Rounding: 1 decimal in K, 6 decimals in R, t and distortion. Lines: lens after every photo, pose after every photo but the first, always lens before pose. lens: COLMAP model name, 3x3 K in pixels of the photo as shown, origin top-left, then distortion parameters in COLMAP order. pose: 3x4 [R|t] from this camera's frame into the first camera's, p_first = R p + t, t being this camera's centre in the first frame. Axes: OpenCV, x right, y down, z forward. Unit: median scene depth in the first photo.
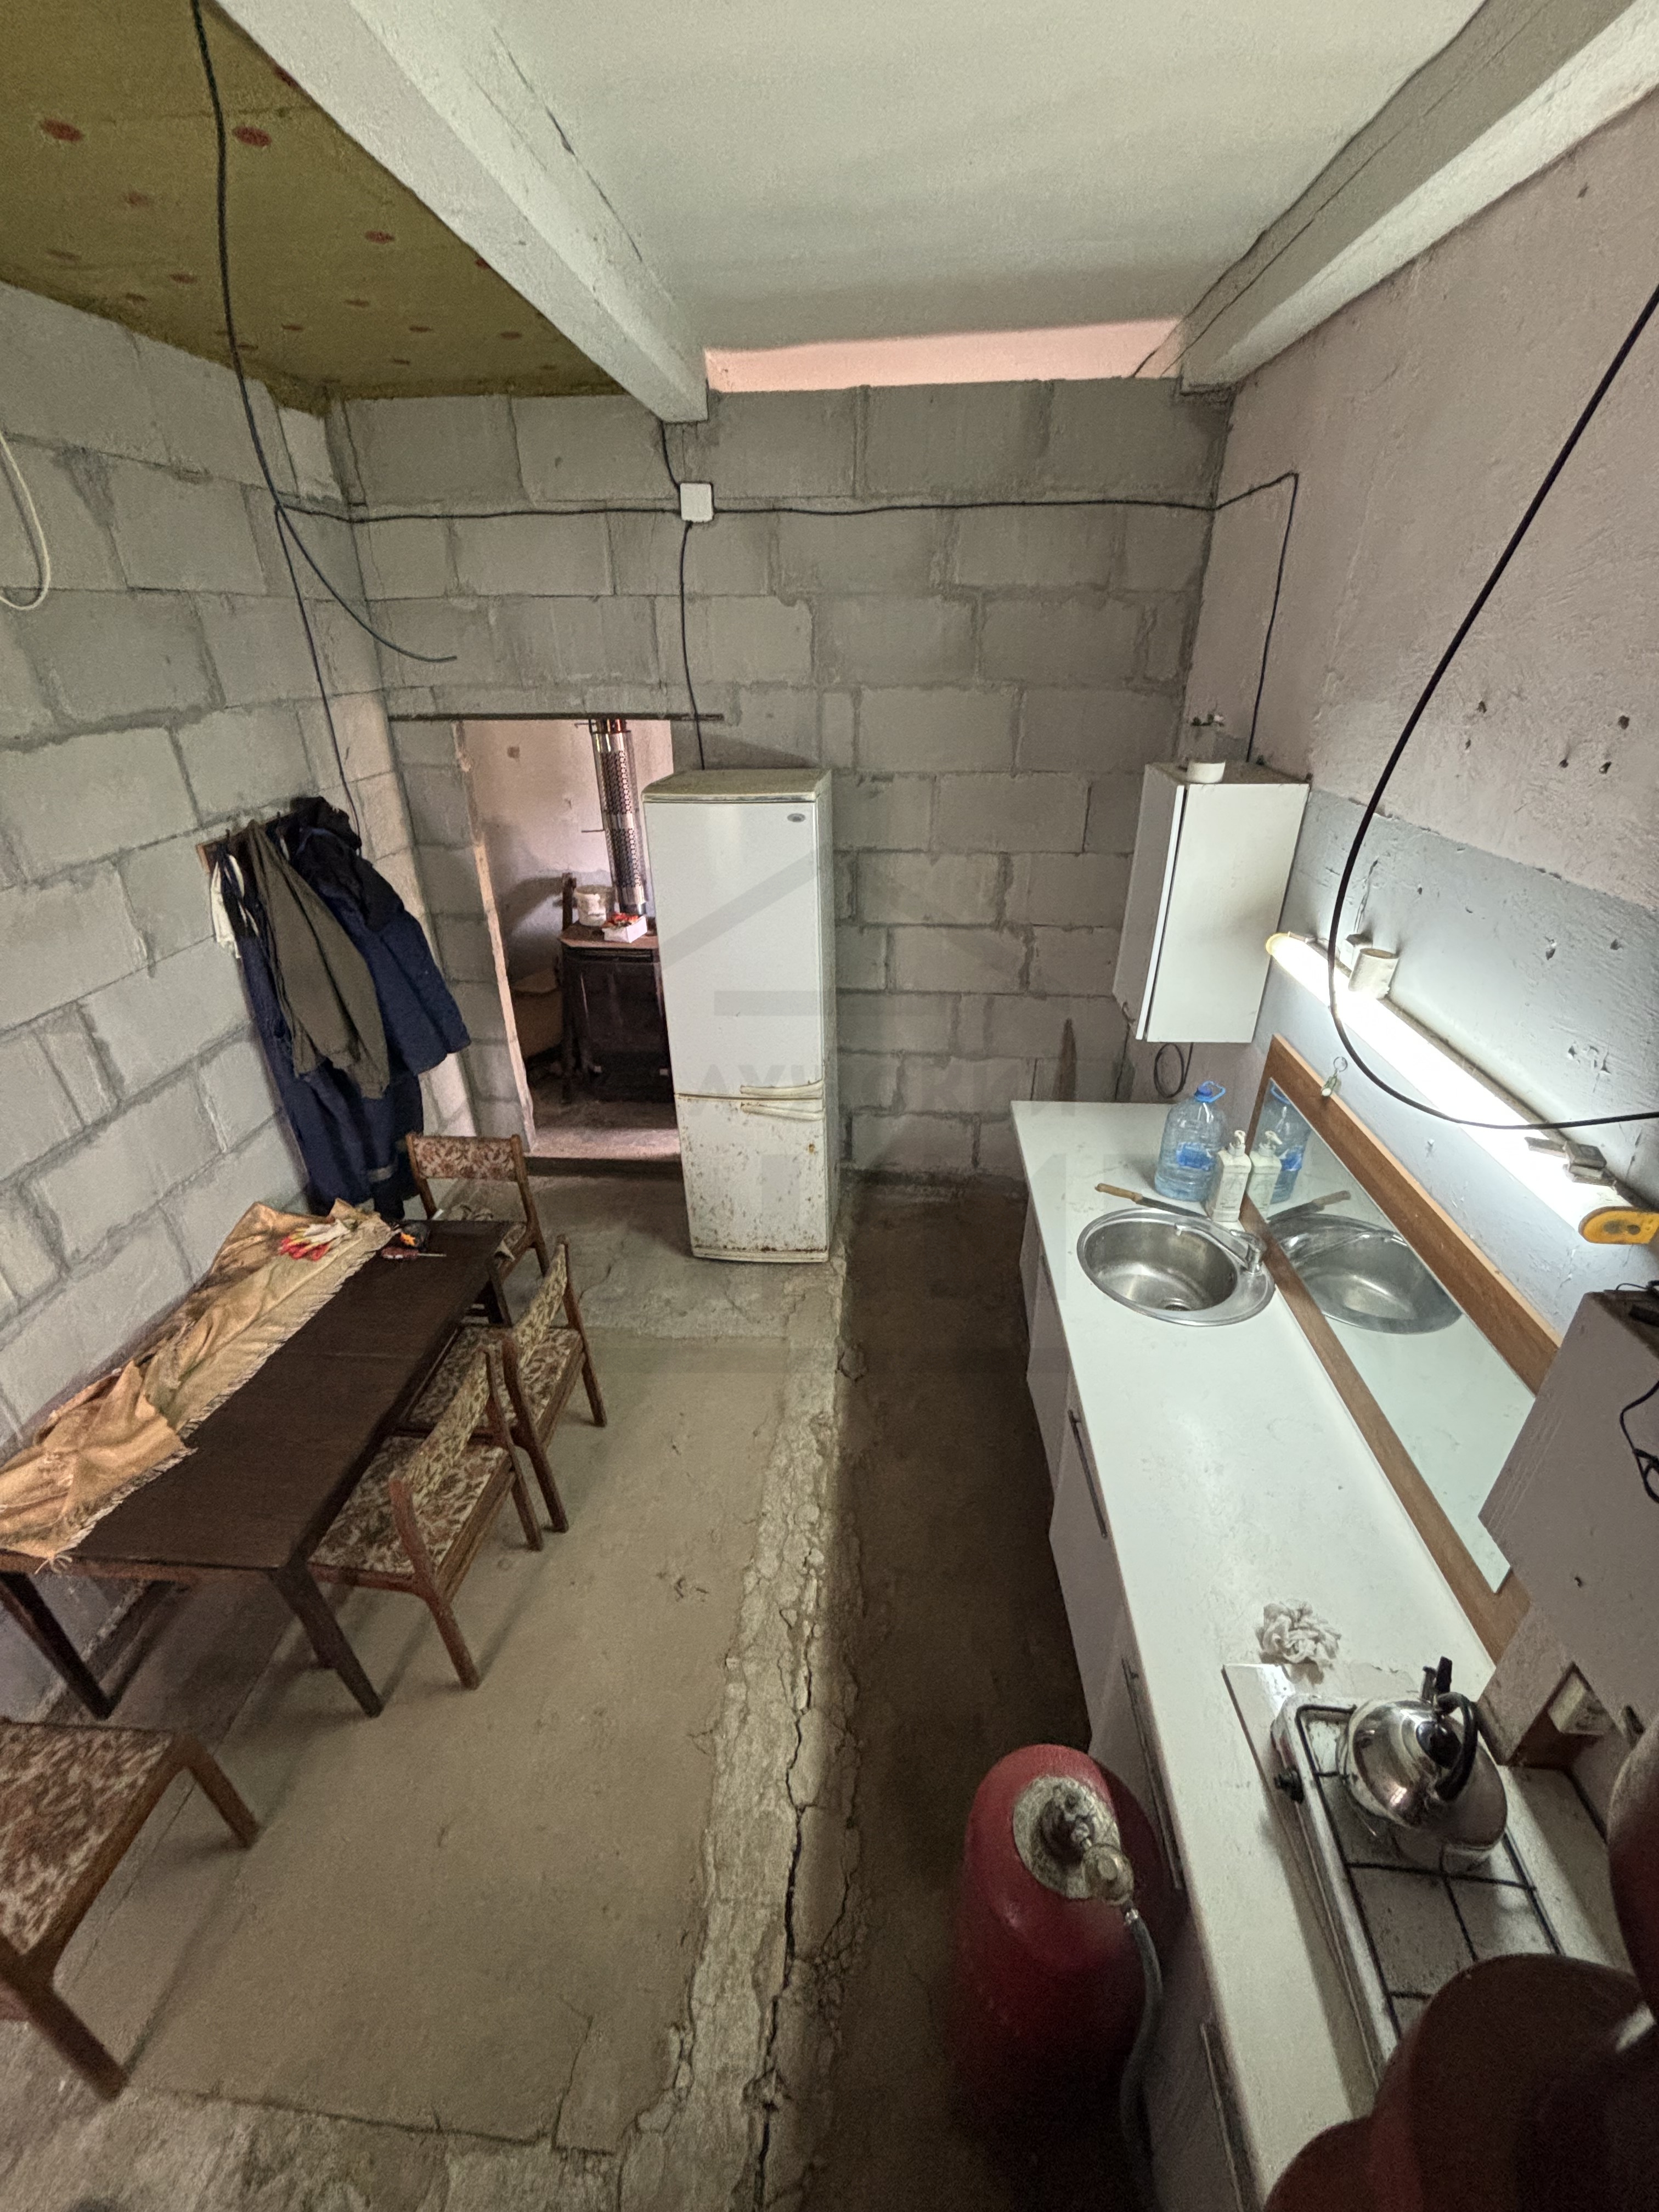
lens RADIAL K [[891.5, 0, 828.1], [0, 891.5, 1108.7], [0, 0, 1]] dist [0.003363, -0.000876]
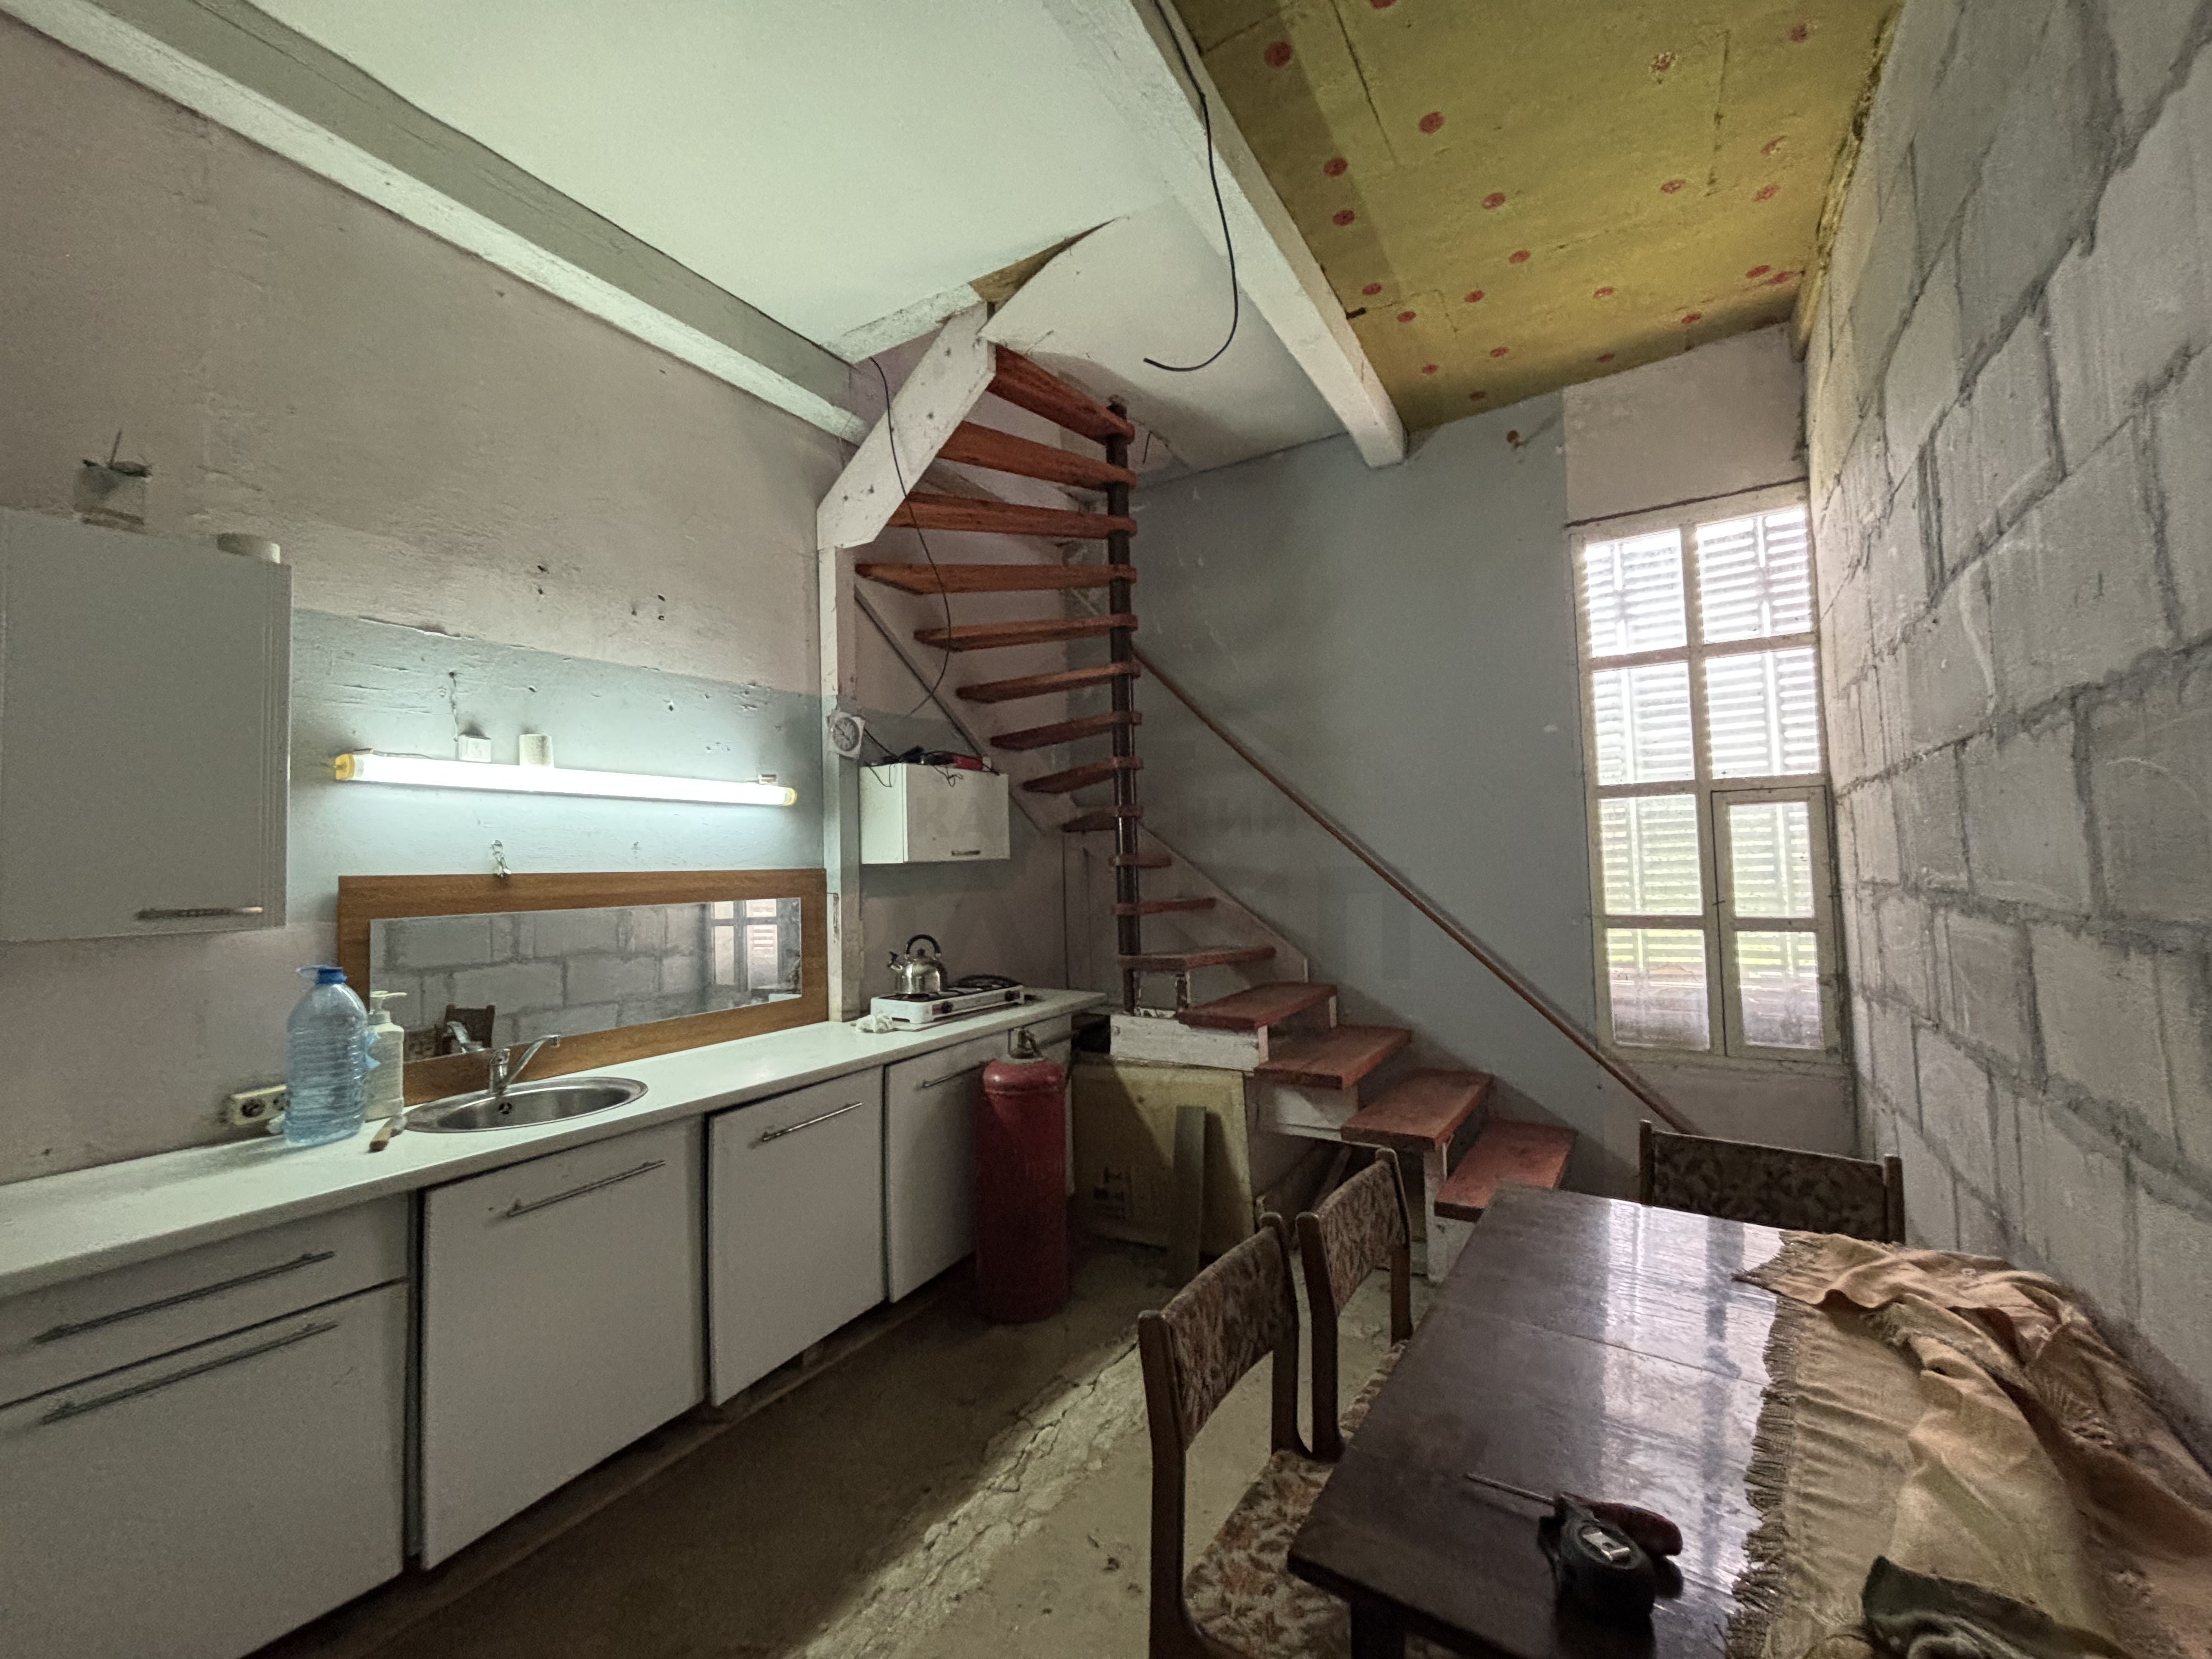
lens RADIAL K [[891.5, 0, 1099.7], [0, 891.5, 822.9], [0, 0, 1]] dist [0.003363, -0.000876]
pose [[-0.882922, 0.057691, 0.465962, -0.393410], [0.255142, 0.892059, 0.373005, -0.188875], [-0.394146, 0.448221, -0.802338, 1.000624]]
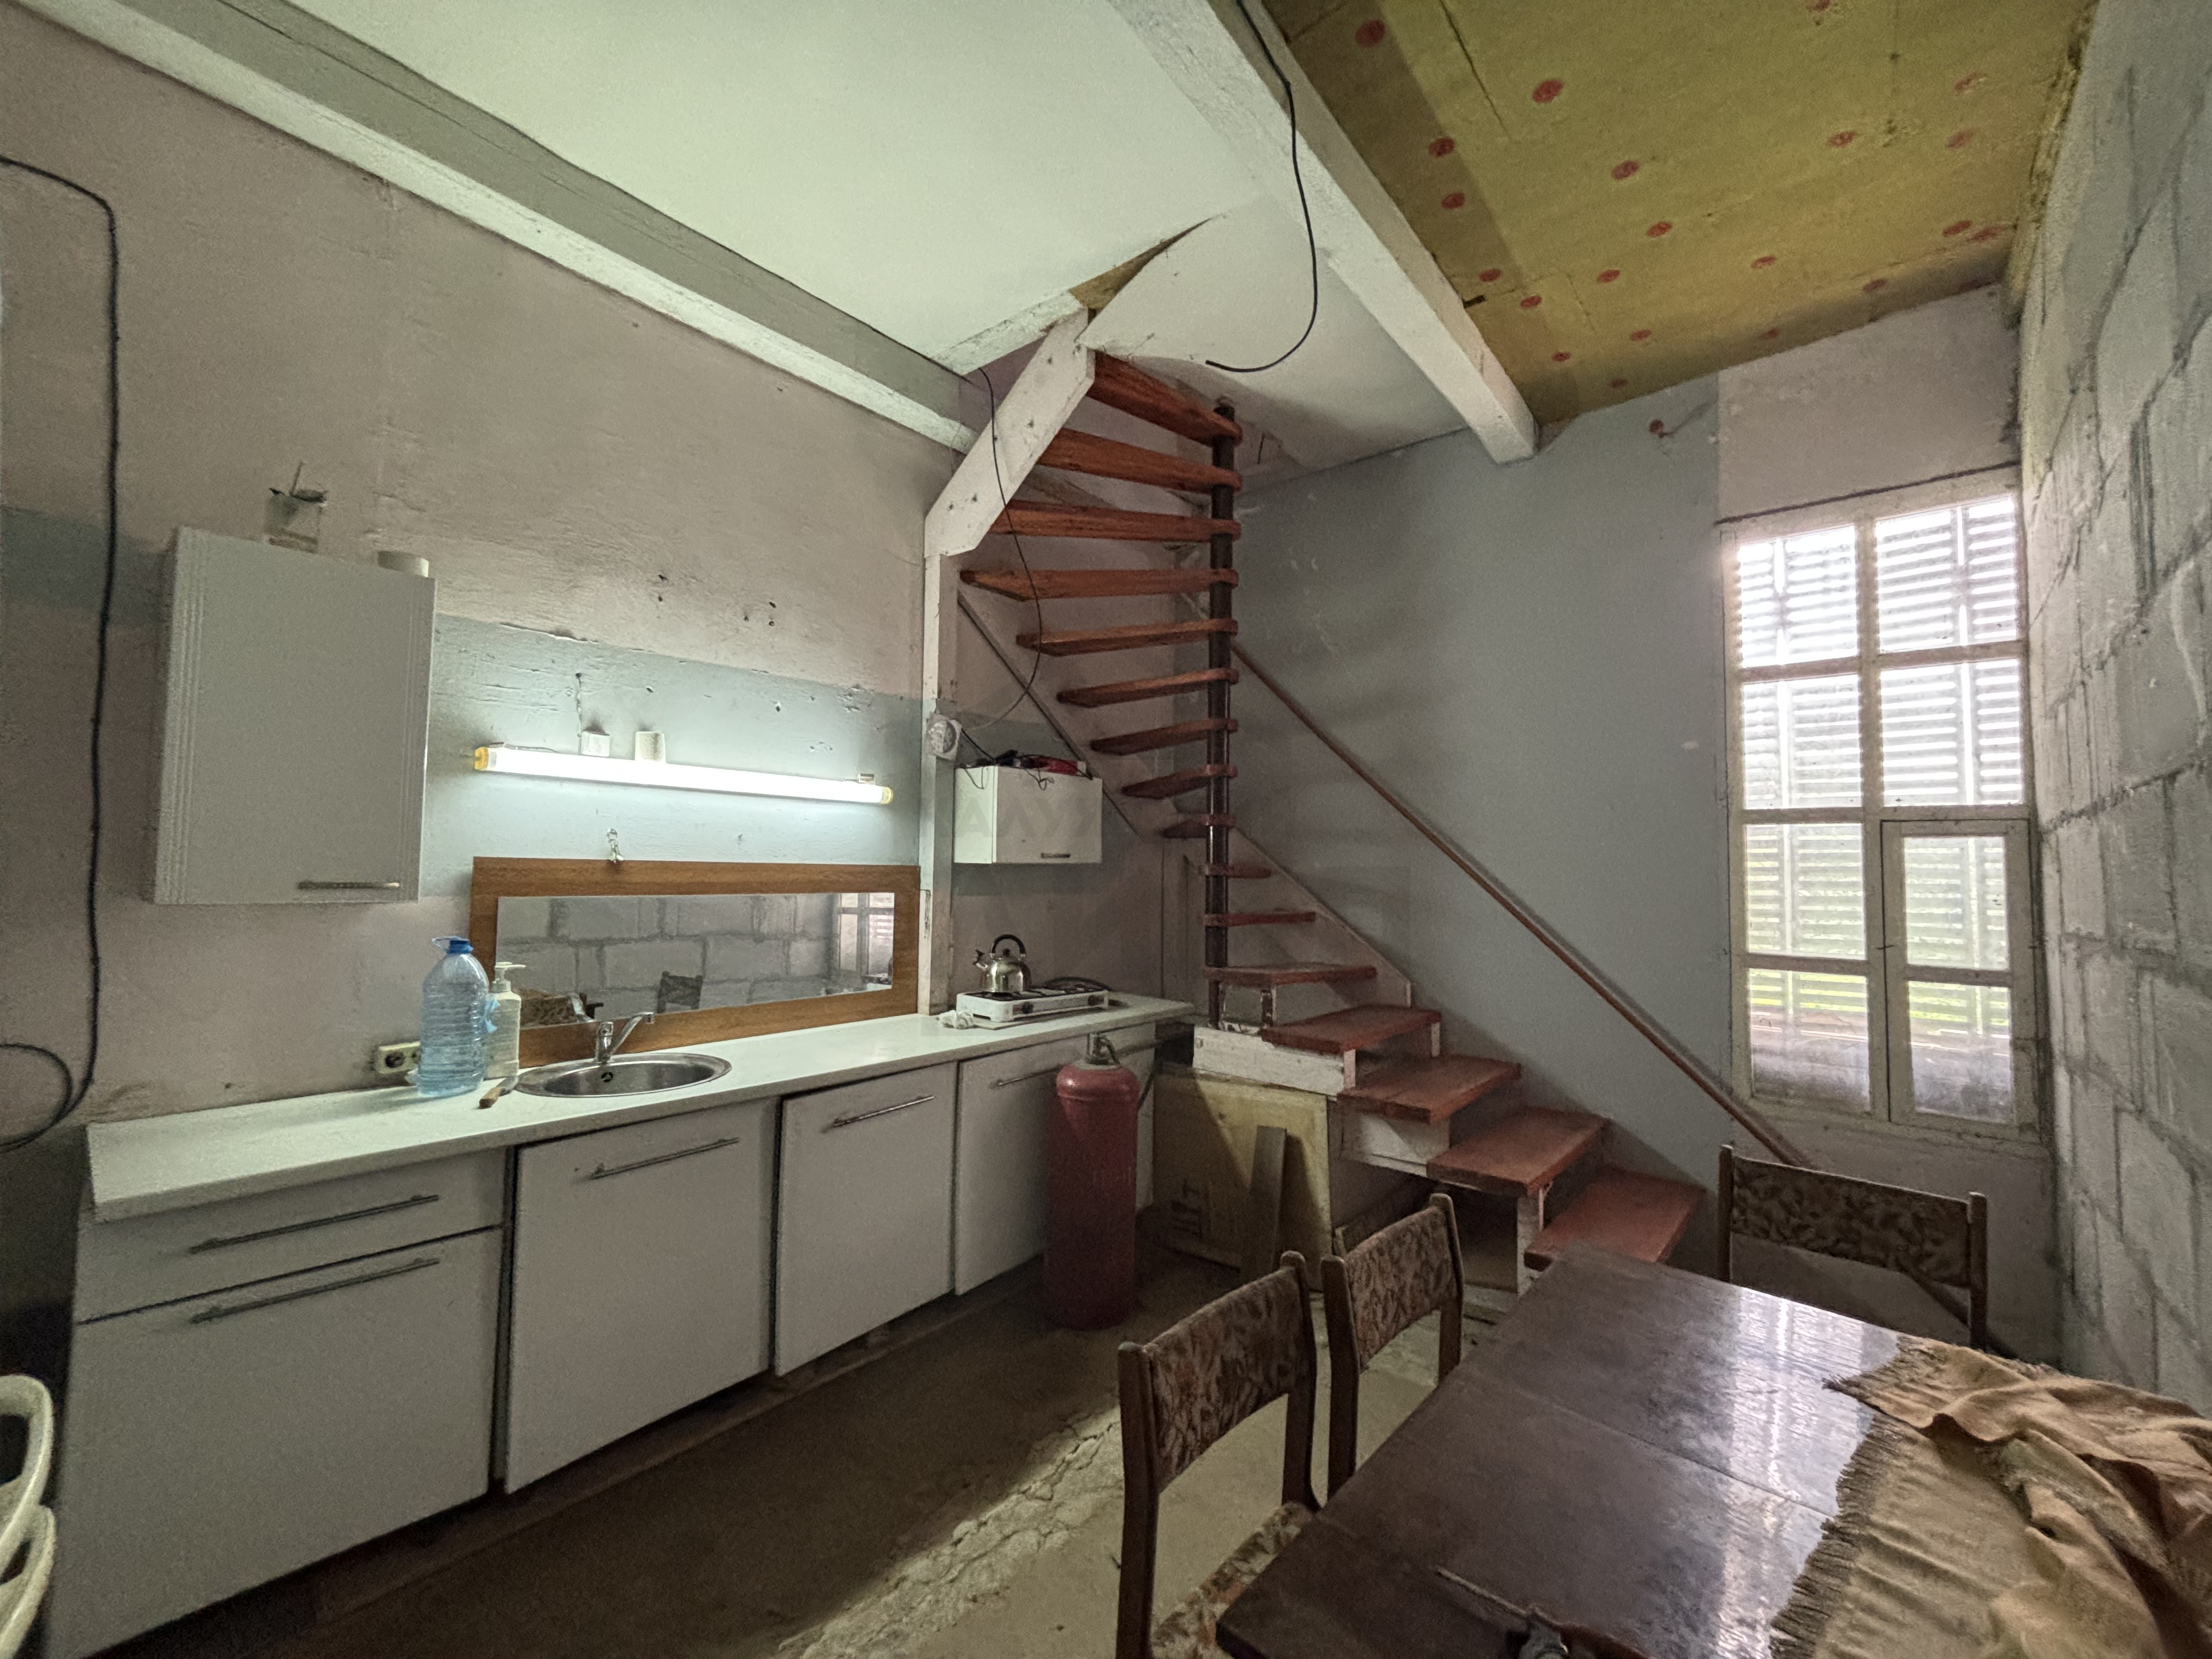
lens RADIAL K [[891.5, 0, 1101.2], [0, 891.5, 823.2], [0, 0, 1]] dist [0.003363, -0.000876]
pose [[-0.804847, 0.028930, 0.592777, -0.434715], [0.276717, 0.901889, 0.331698, -0.177378], [-0.525023, 0.430998, -0.733888, 0.968098]]
